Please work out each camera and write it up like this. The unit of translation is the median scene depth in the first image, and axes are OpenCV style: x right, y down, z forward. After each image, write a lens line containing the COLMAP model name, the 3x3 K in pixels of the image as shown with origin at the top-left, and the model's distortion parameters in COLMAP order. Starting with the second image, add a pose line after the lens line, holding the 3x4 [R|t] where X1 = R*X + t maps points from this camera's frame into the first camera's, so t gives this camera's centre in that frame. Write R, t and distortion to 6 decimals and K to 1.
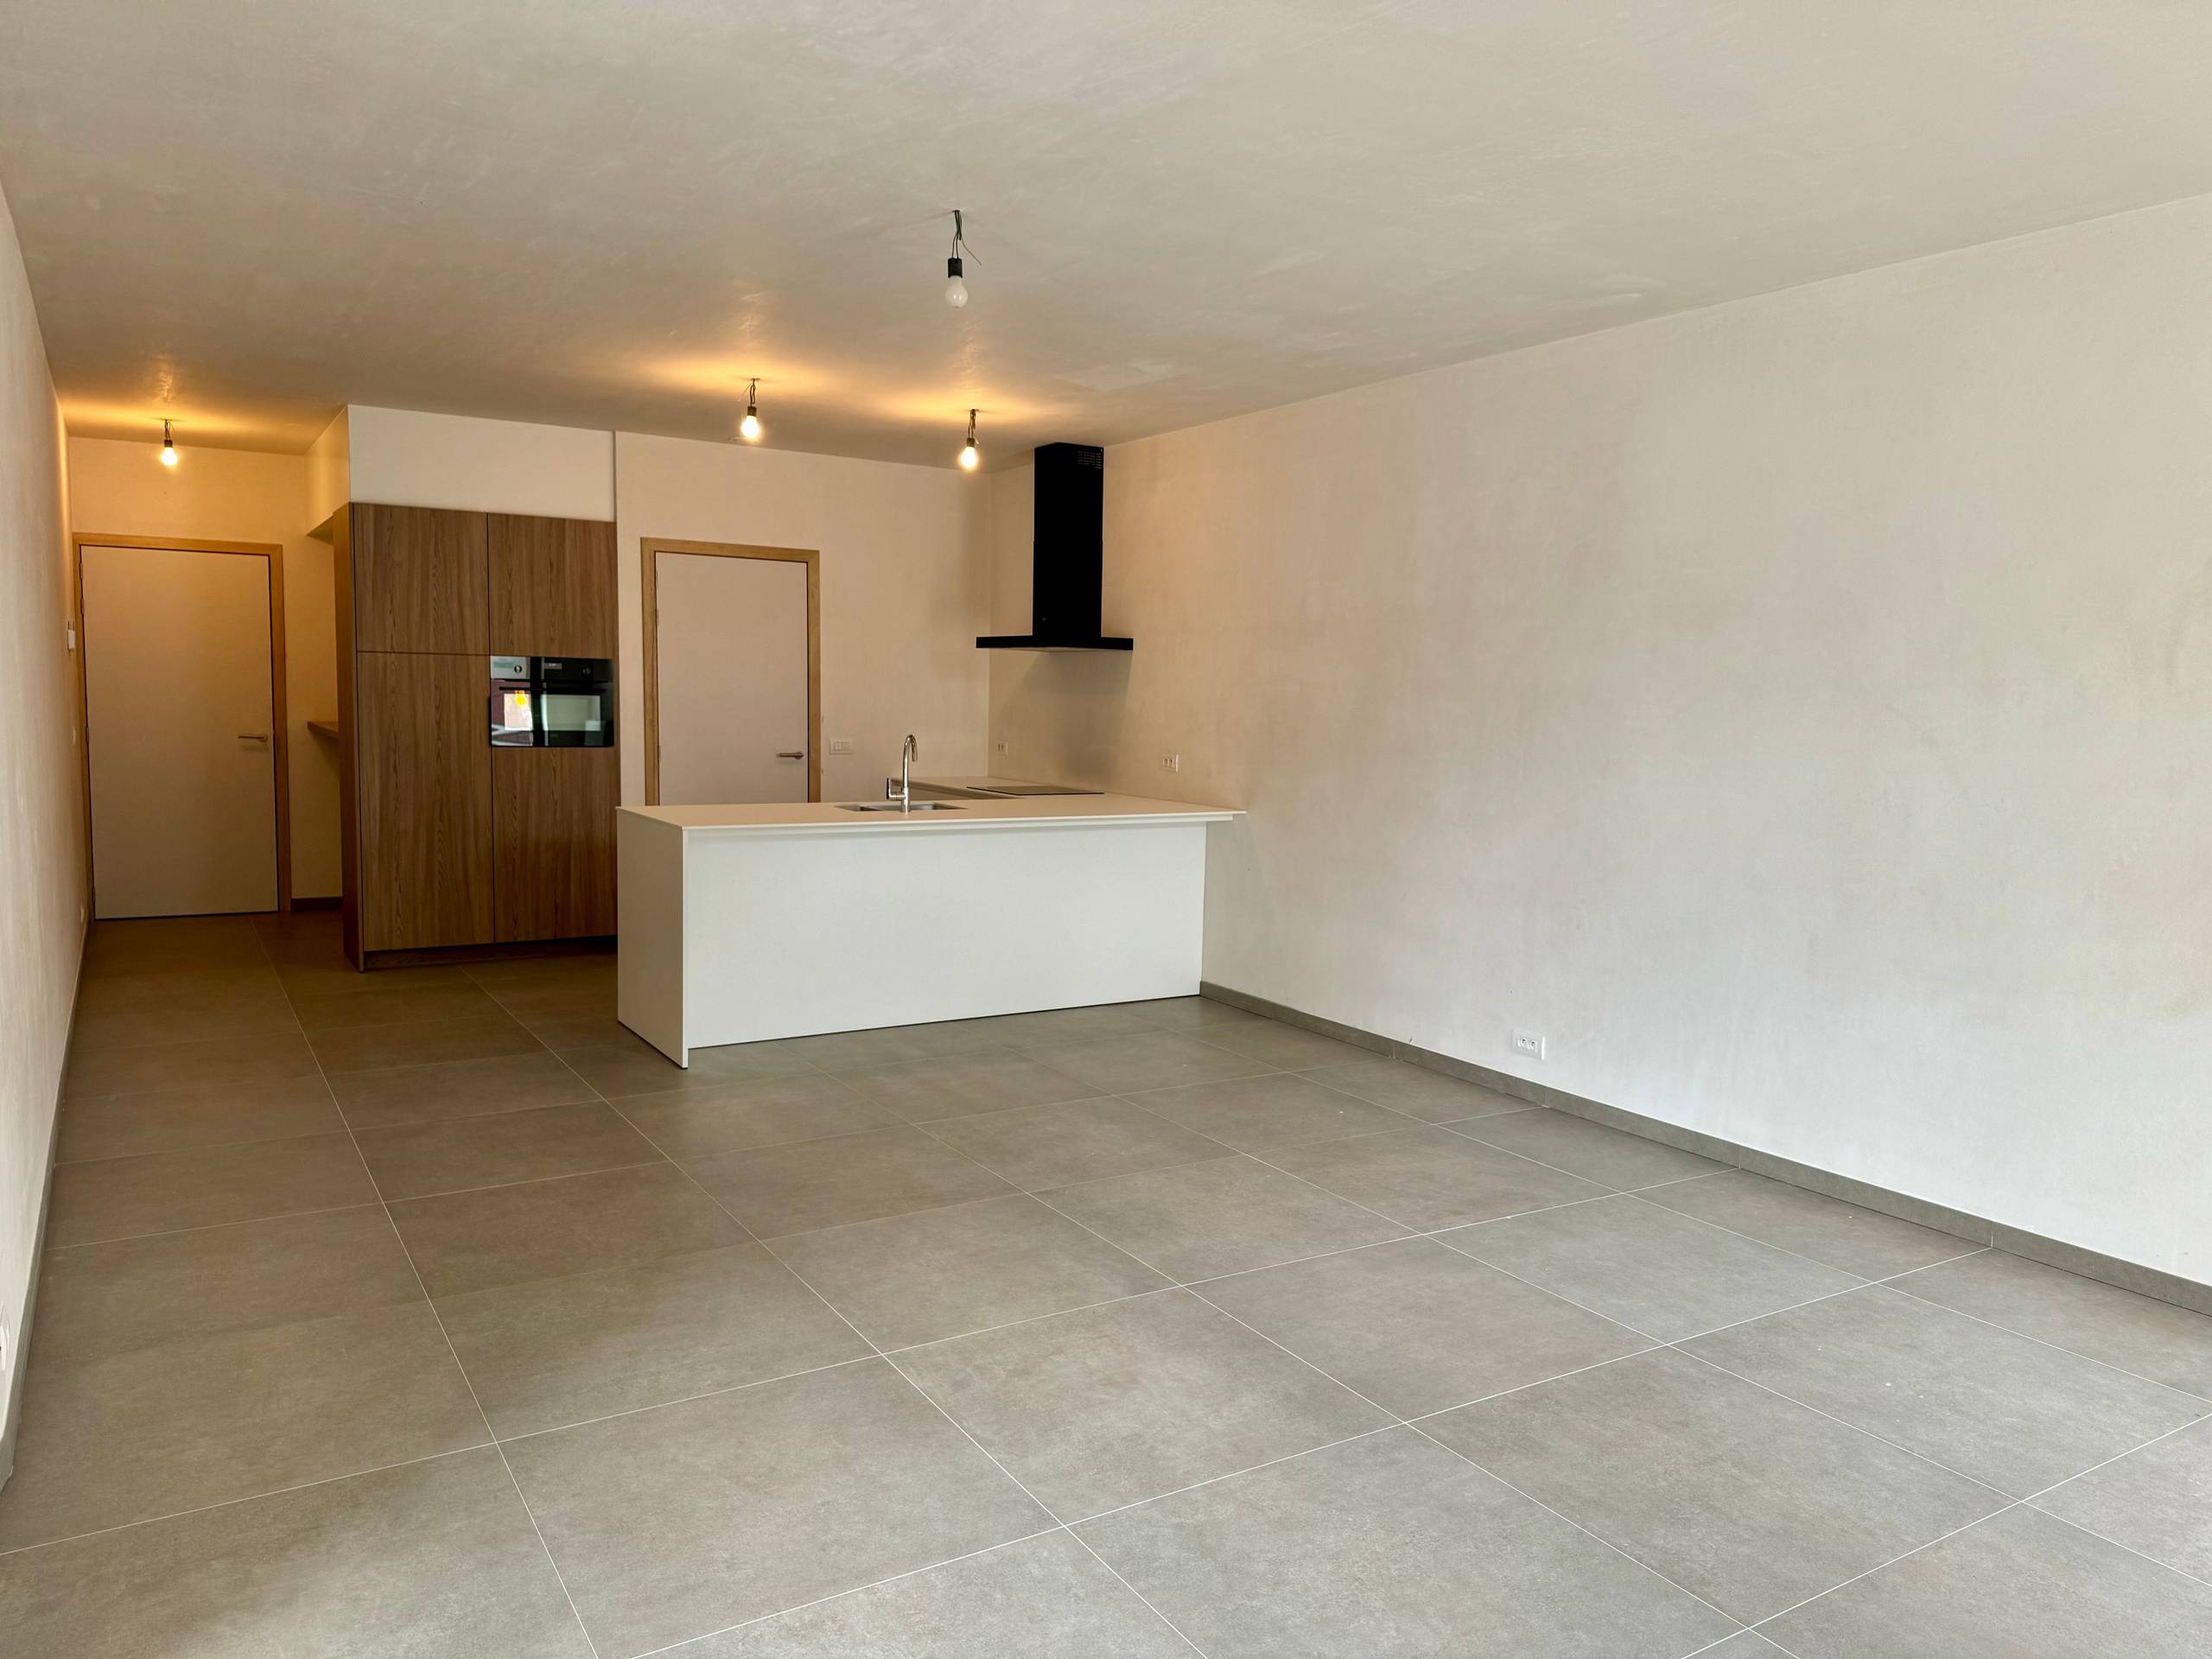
lens RADIAL K [[1537.5, 0, 1103.7], [0, 1537.5, 842.2], [0, 0, 1]] dist [0.076460, -0.111701]
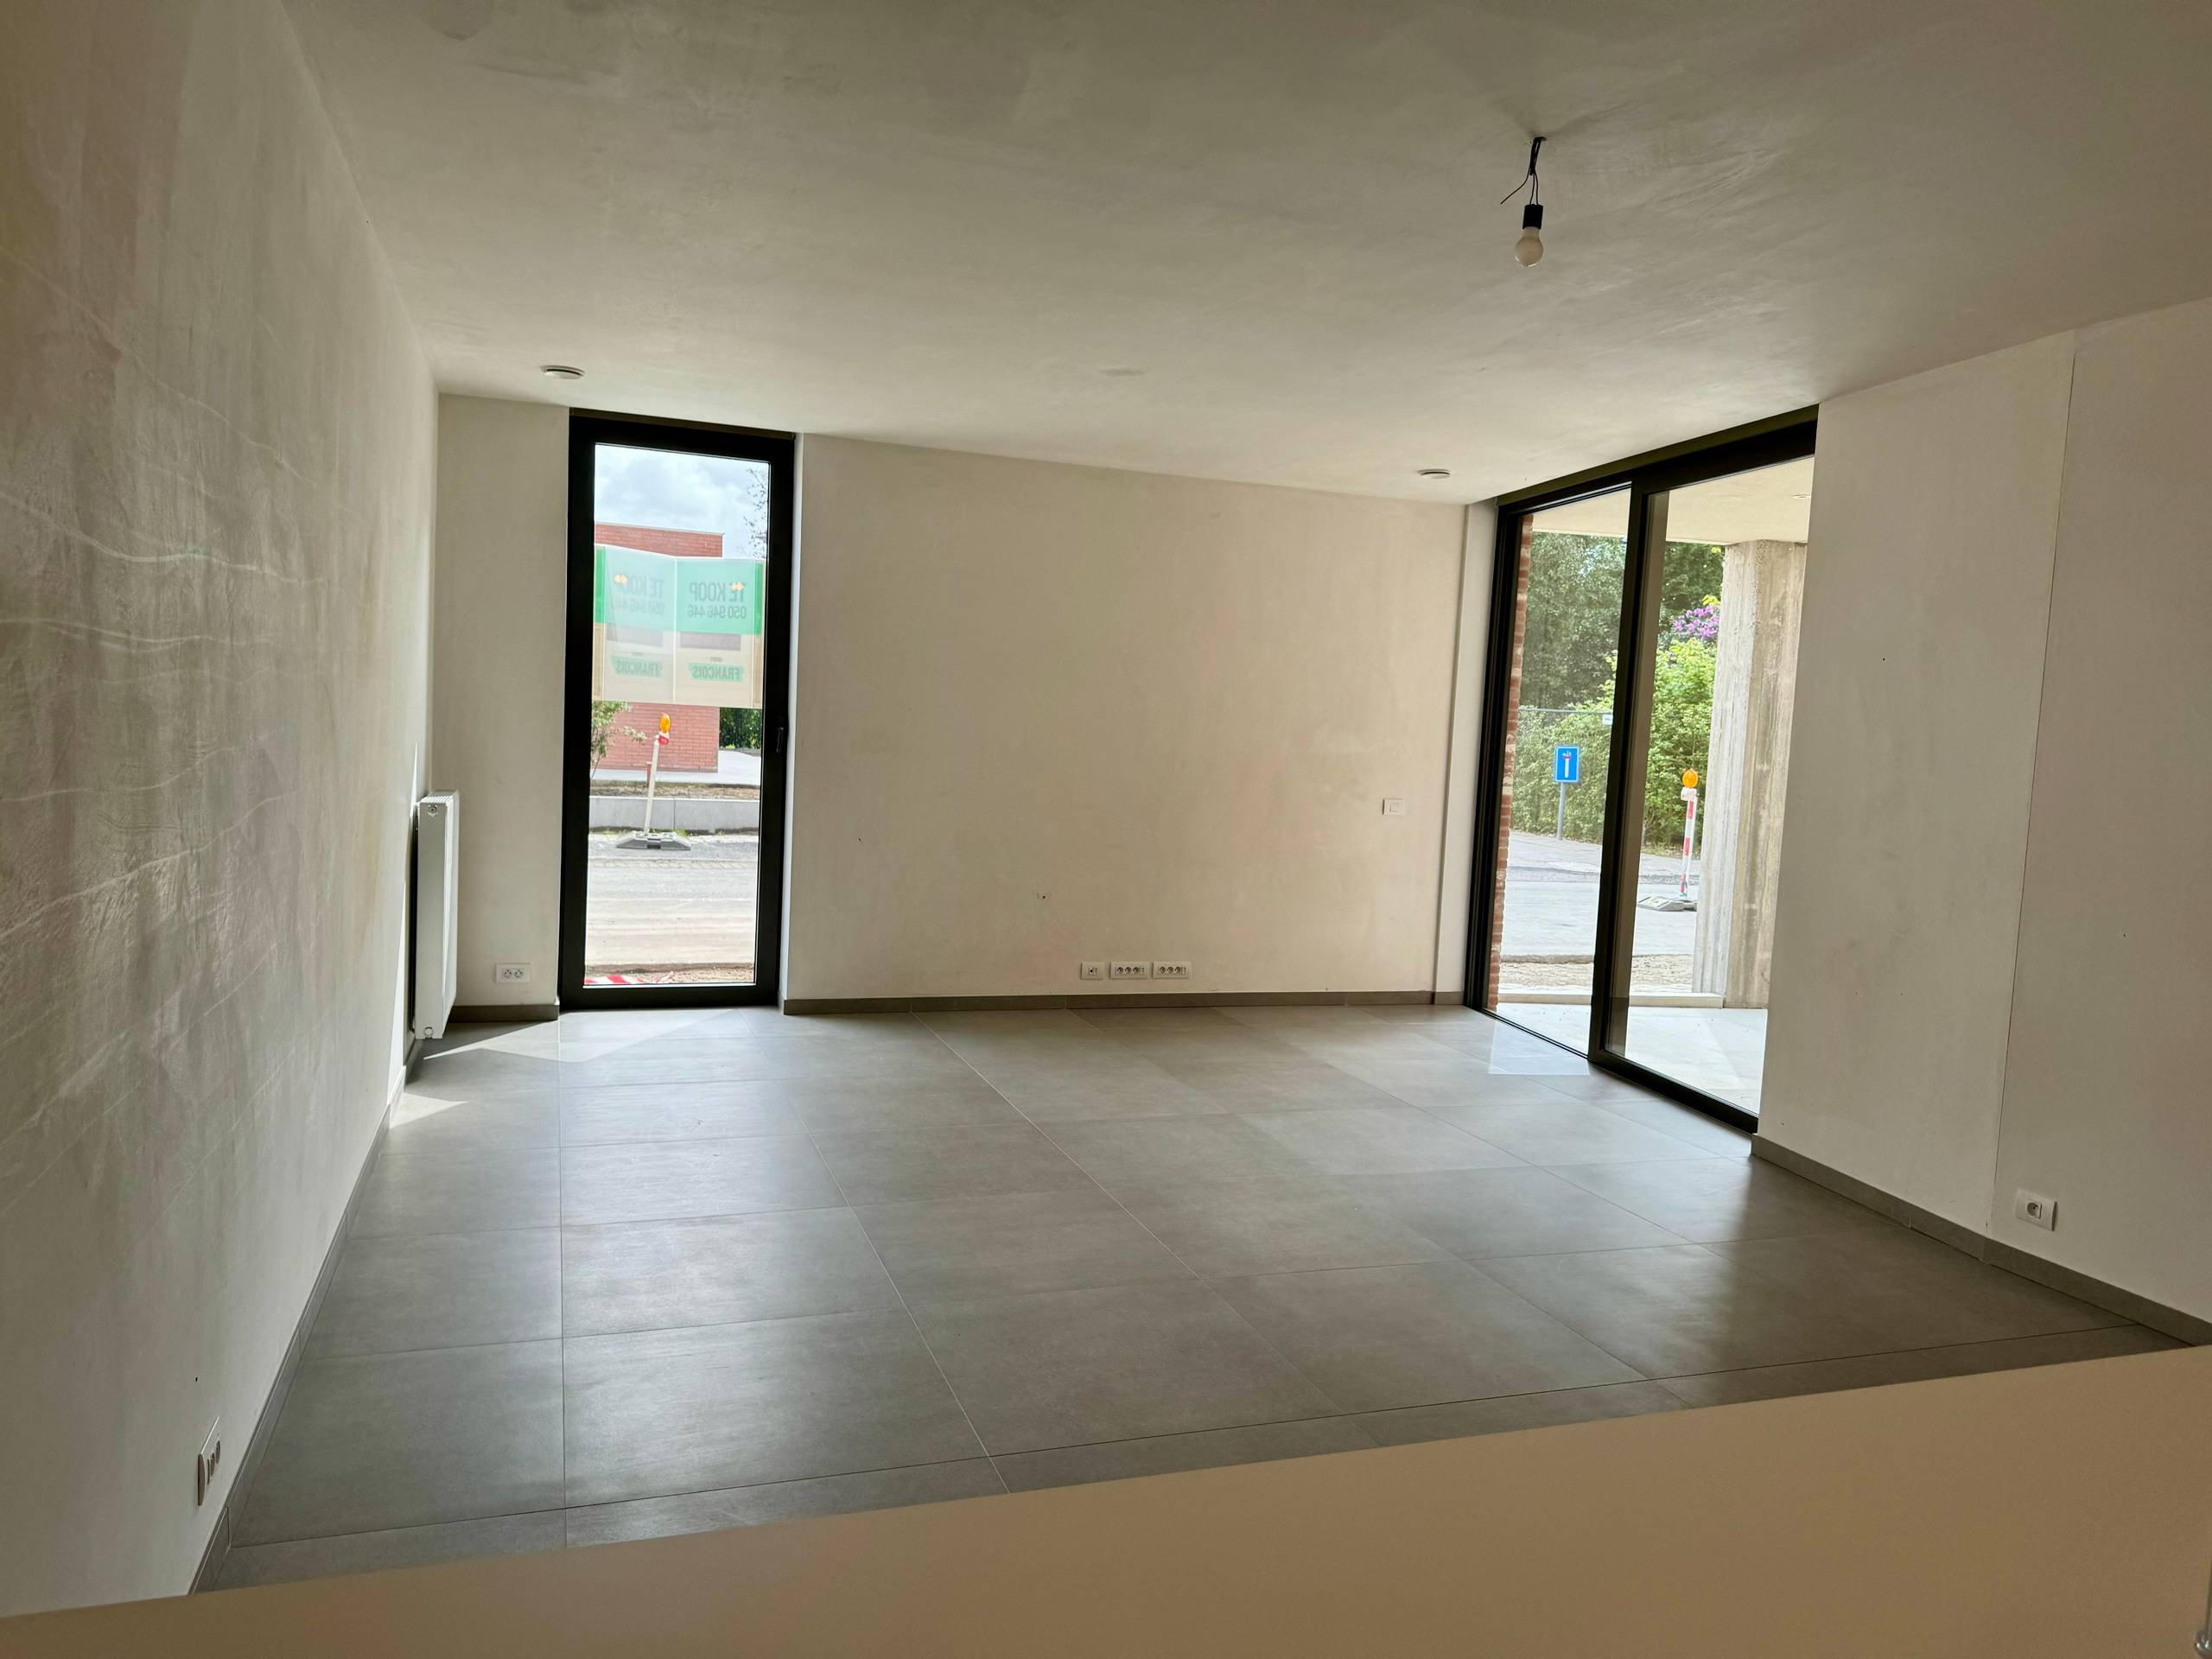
lens RADIAL K [[1537.5, 0, 1103.7], [0, 1537.5, 842.2], [0, 0, 1]] dist [0.076460, -0.111701]
pose [[-0.974365, -0.086744, 0.207579, -0.094589], [-0.048388, 0.981887, 0.183185, -0.242952], [-0.219709, 0.168445, -0.960913, 2.350598]]
